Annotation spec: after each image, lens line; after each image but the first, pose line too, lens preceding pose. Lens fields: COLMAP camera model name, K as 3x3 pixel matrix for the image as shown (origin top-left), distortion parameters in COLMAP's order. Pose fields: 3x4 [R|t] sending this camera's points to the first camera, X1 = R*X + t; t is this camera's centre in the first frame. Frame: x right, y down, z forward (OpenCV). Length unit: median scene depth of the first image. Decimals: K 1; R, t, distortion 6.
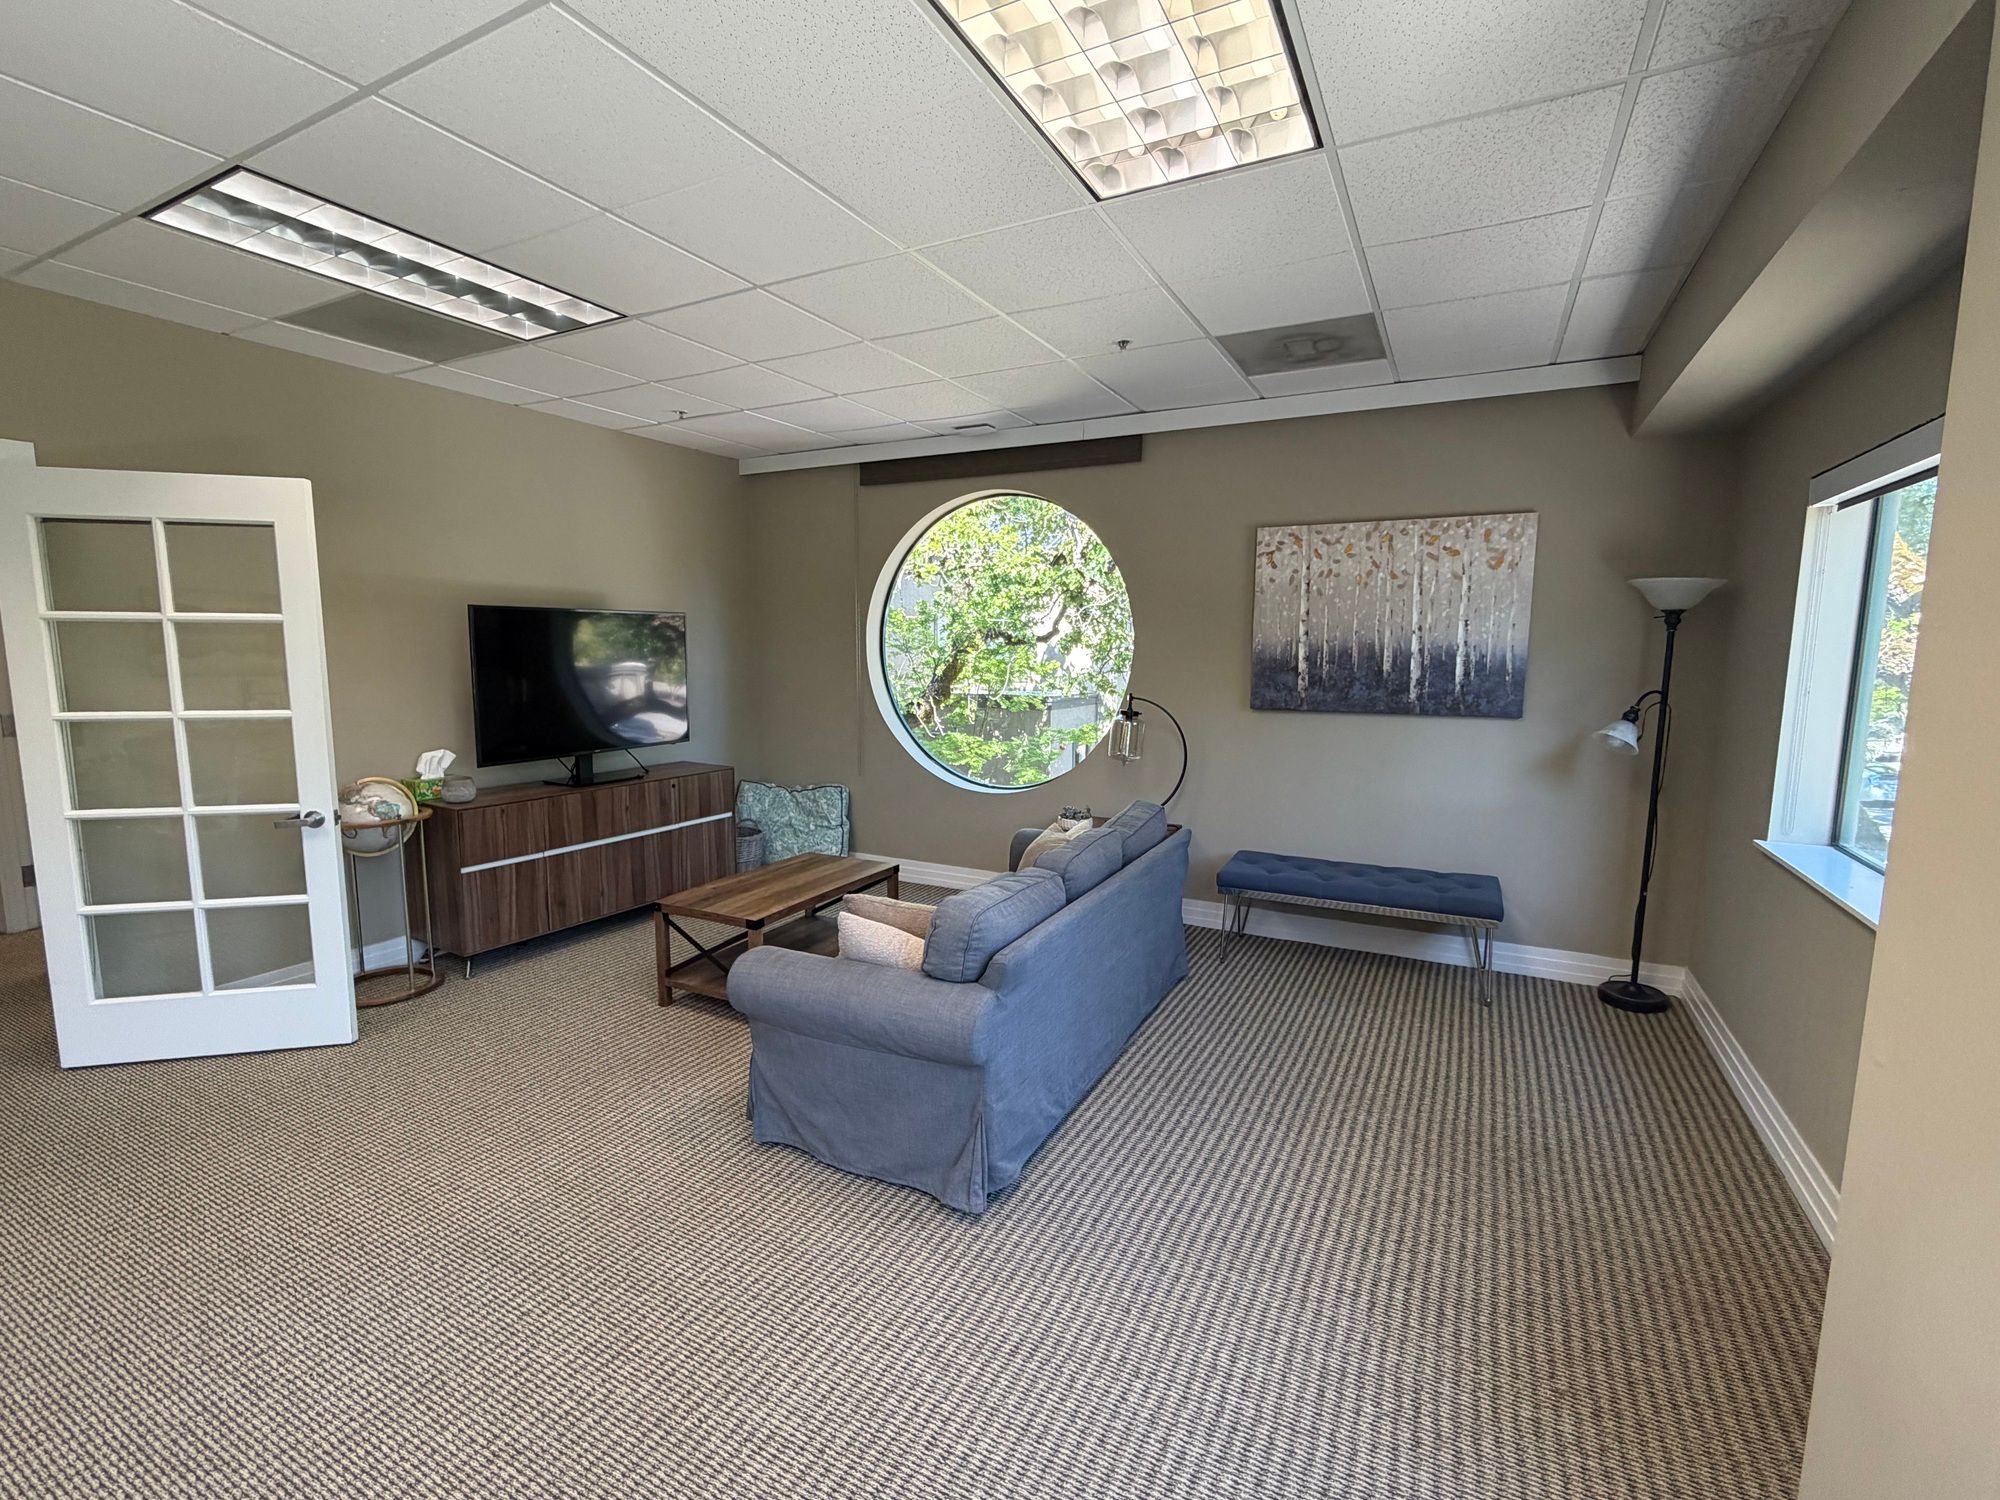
lens RADIAL K [[886.7, 0, 994.5], [0, 886.7, 752.9], [0, 0, 1]] dist [0.001028, -0.000060]
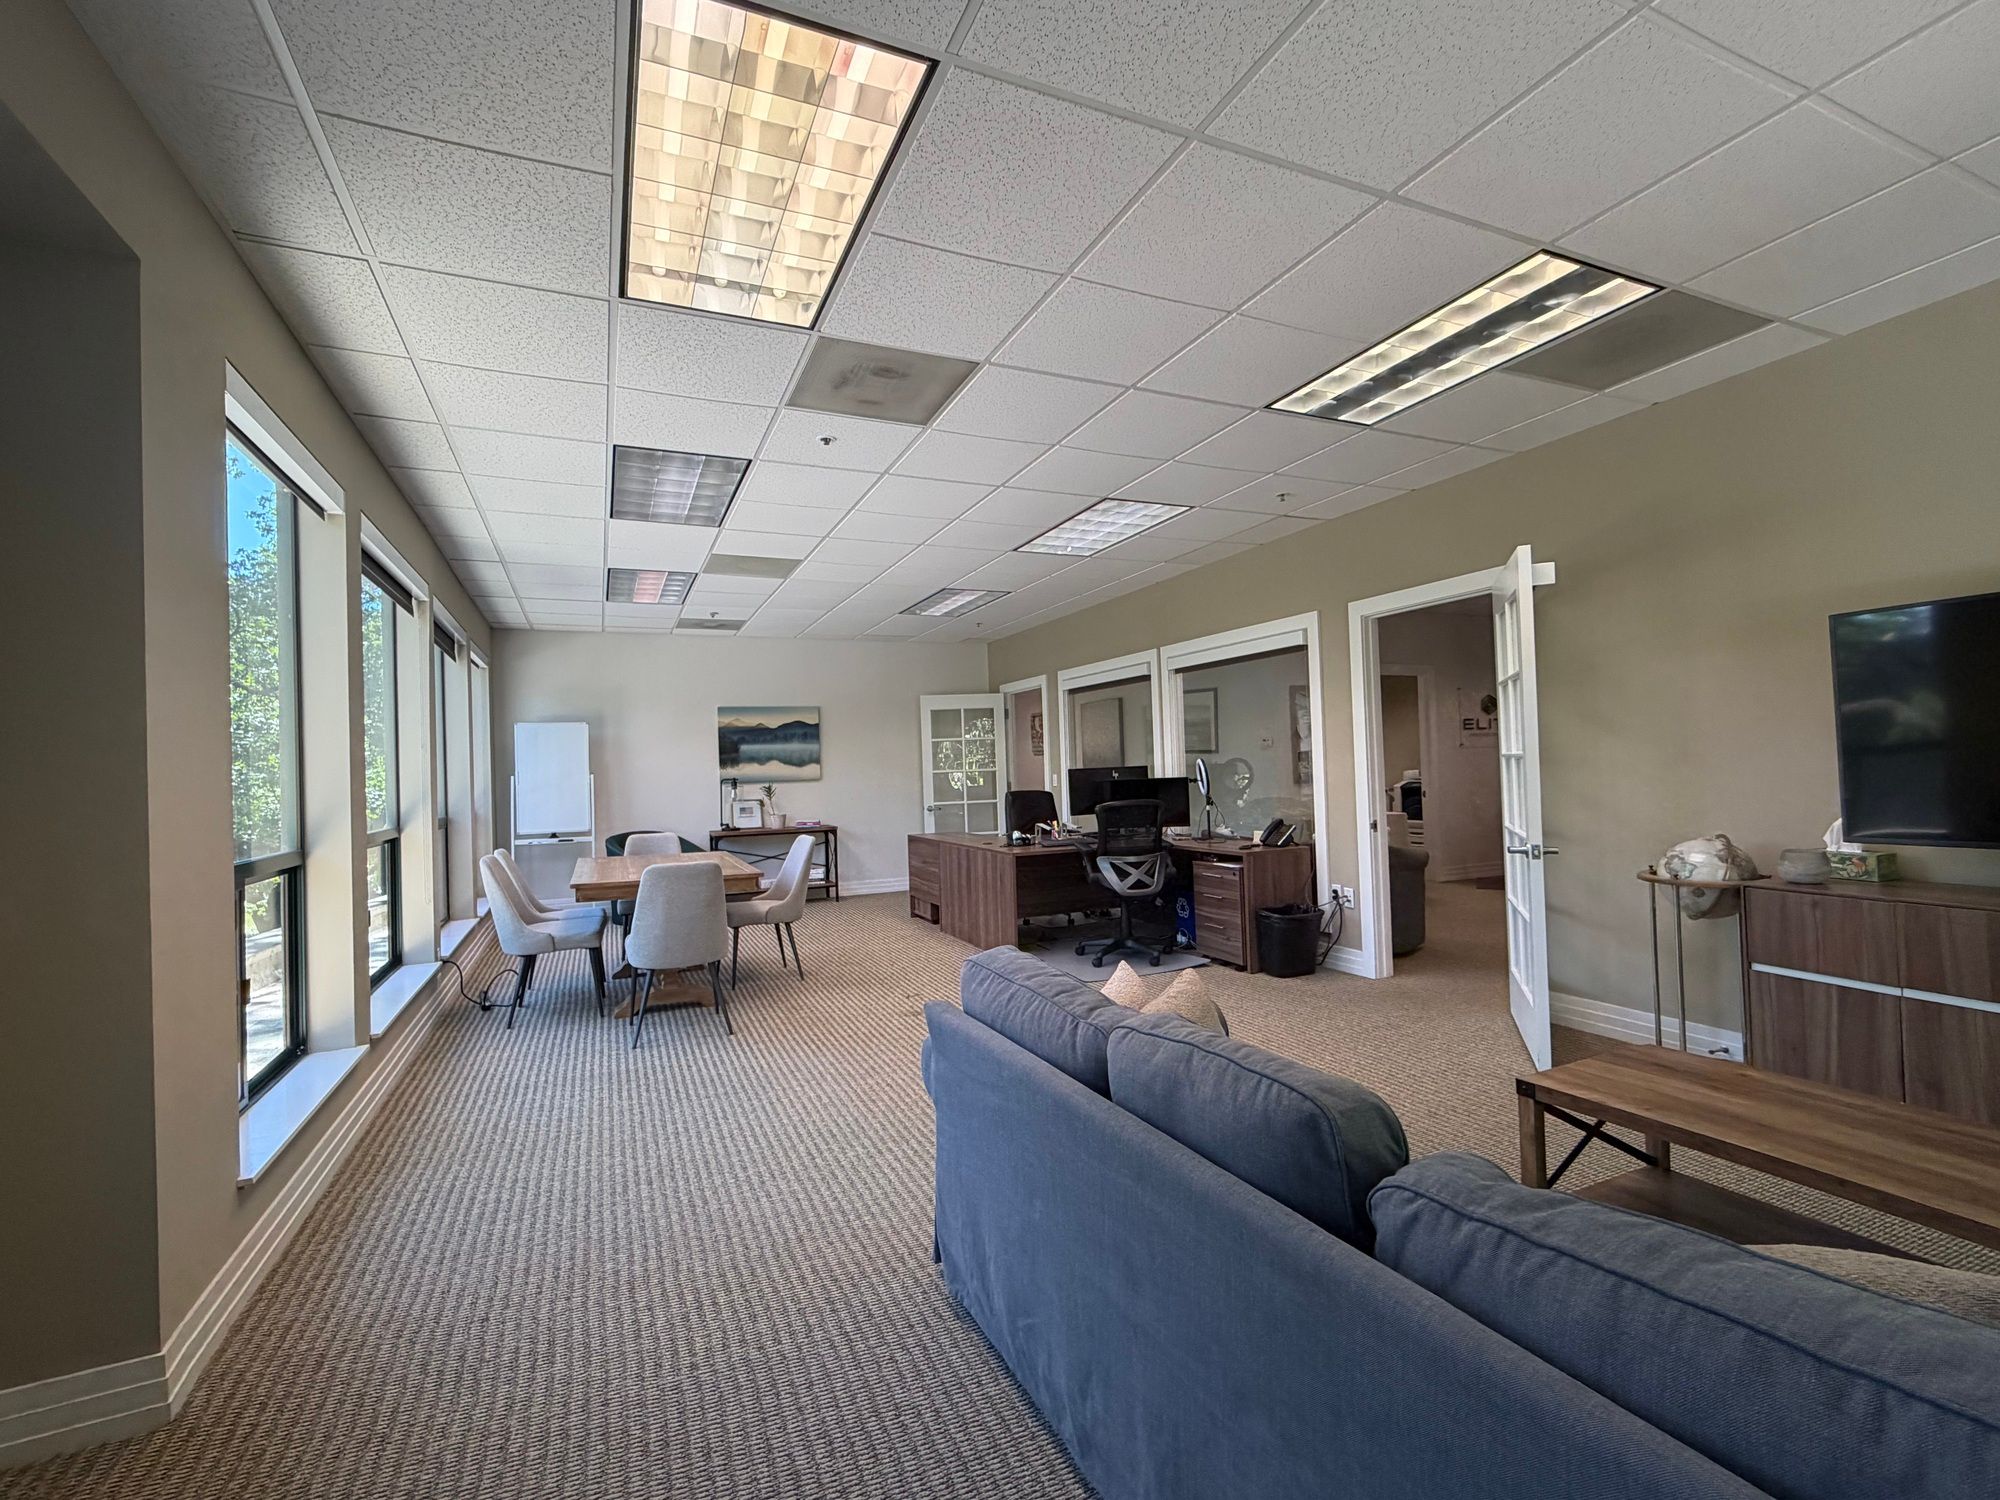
lens RADIAL K [[886.7, 0, 994.5], [0, 886.7, 752.9], [0, 0, 1]] dist [0.001028, -0.000060]
pose [[-0.608461, 0.001433, -0.793582, 0.410936], [-0.068017, 0.996224, 0.053949, -0.048275], [0.790663, 0.086803, -0.606066, 0.926718]]
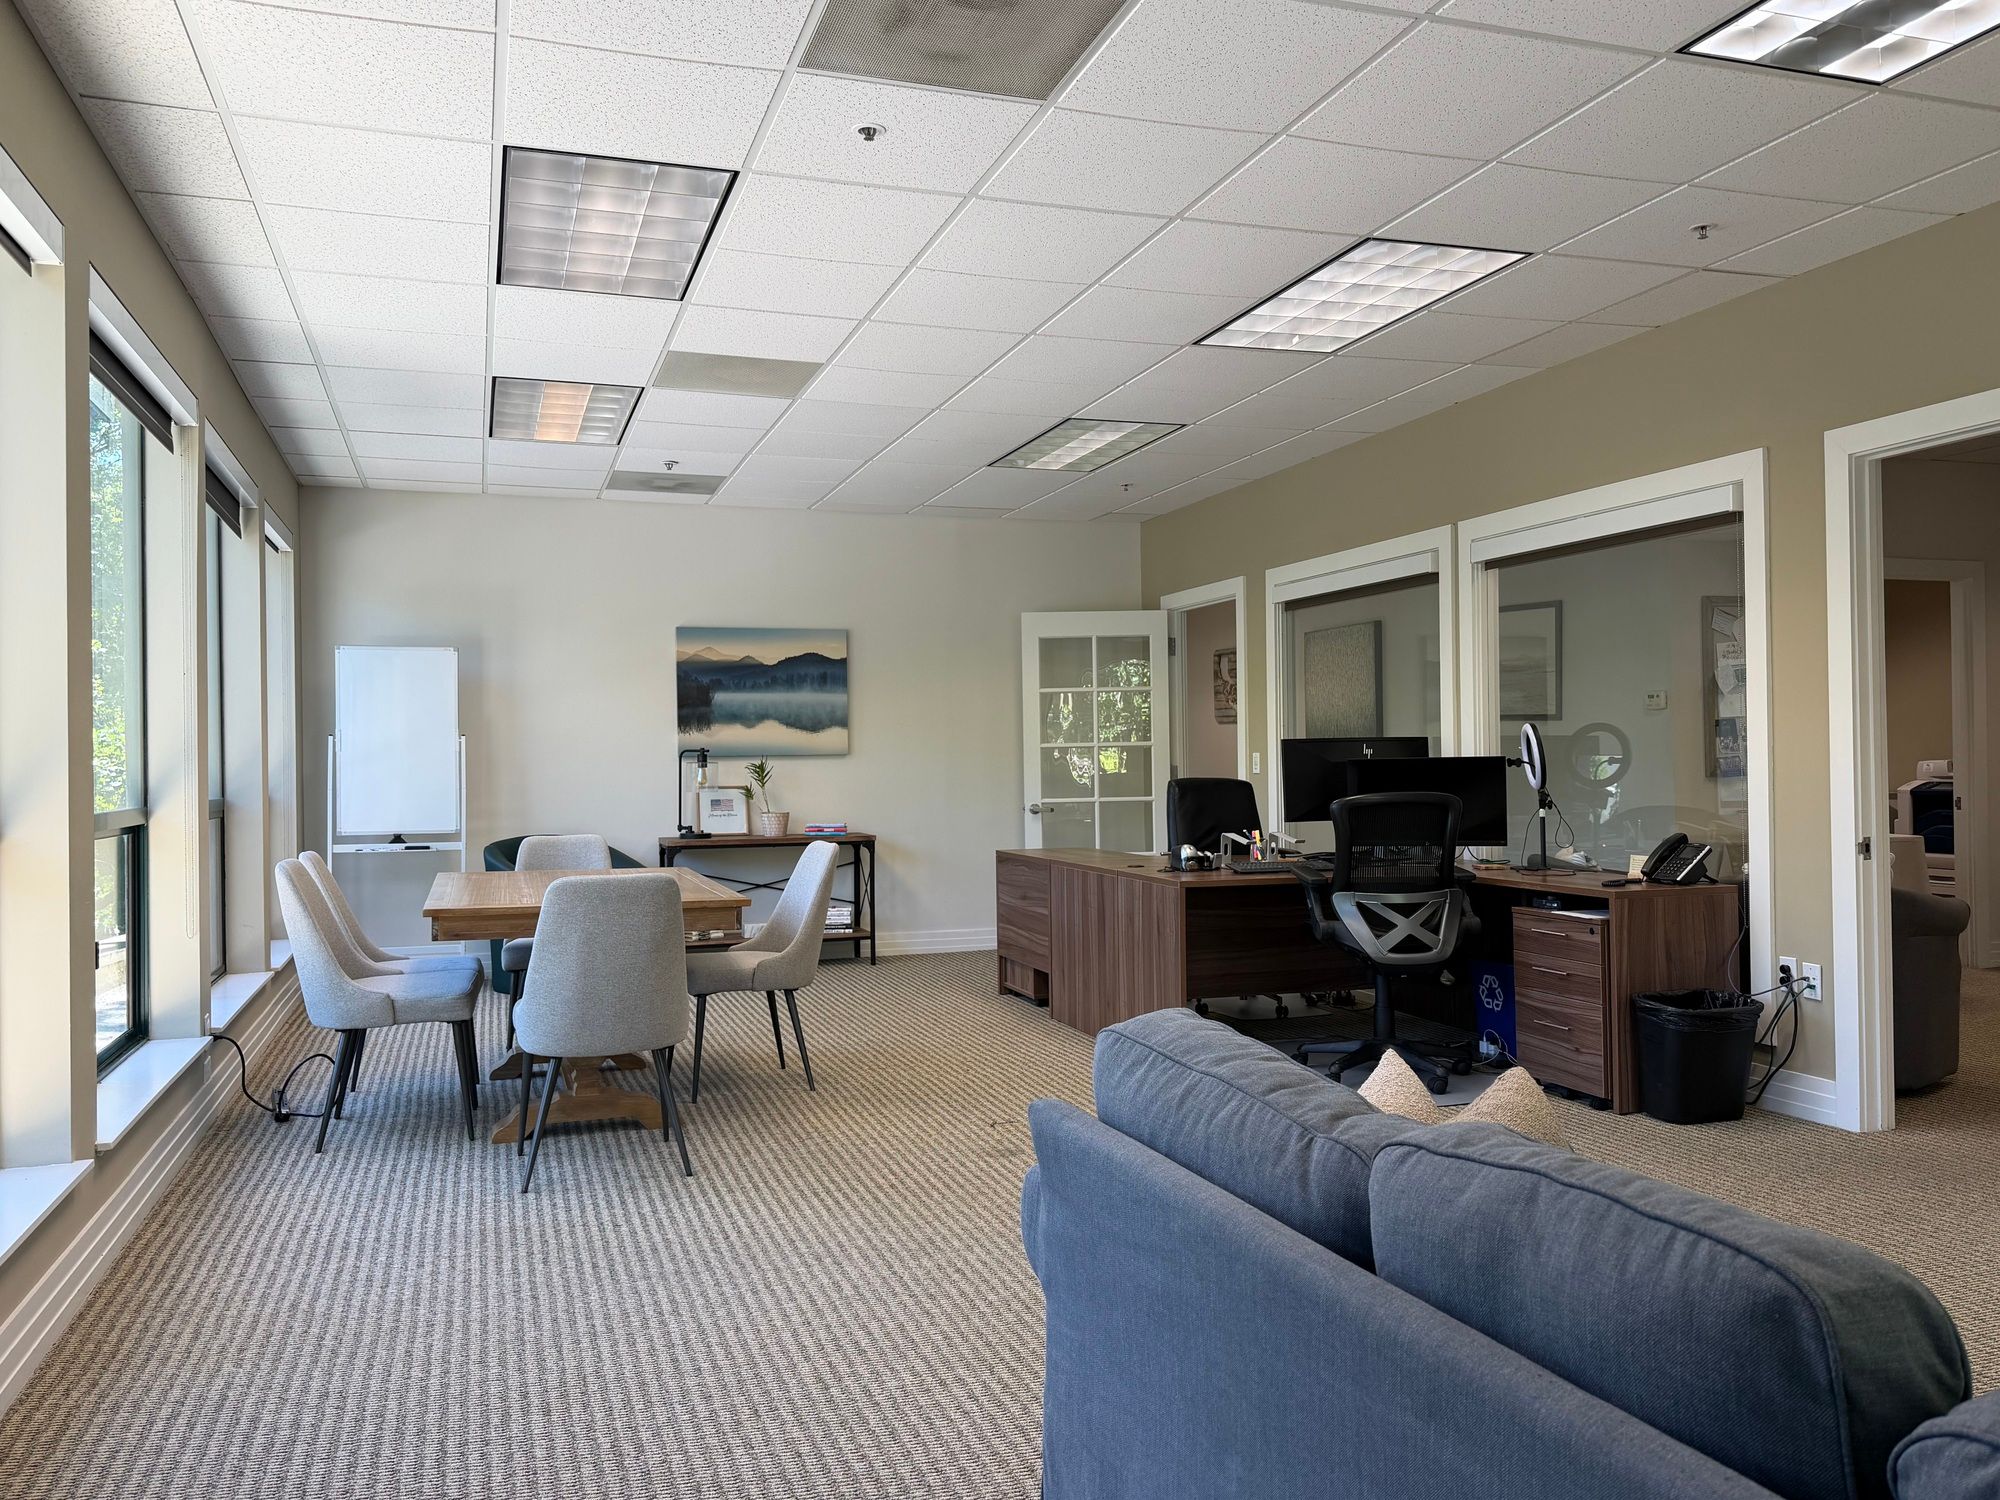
lens RADIAL K [[1541.1, 0, 1000.3], [0, 1541.1, 745.3], [0, 0, 1]] dist [0.110673, -0.176953]
pose [[-0.680588, -0.001454, -0.732665, 0.404295], [-0.080688, 0.994064, 0.072980, -0.025119], [0.728210, 0.108786, -0.676665, 0.917547]]
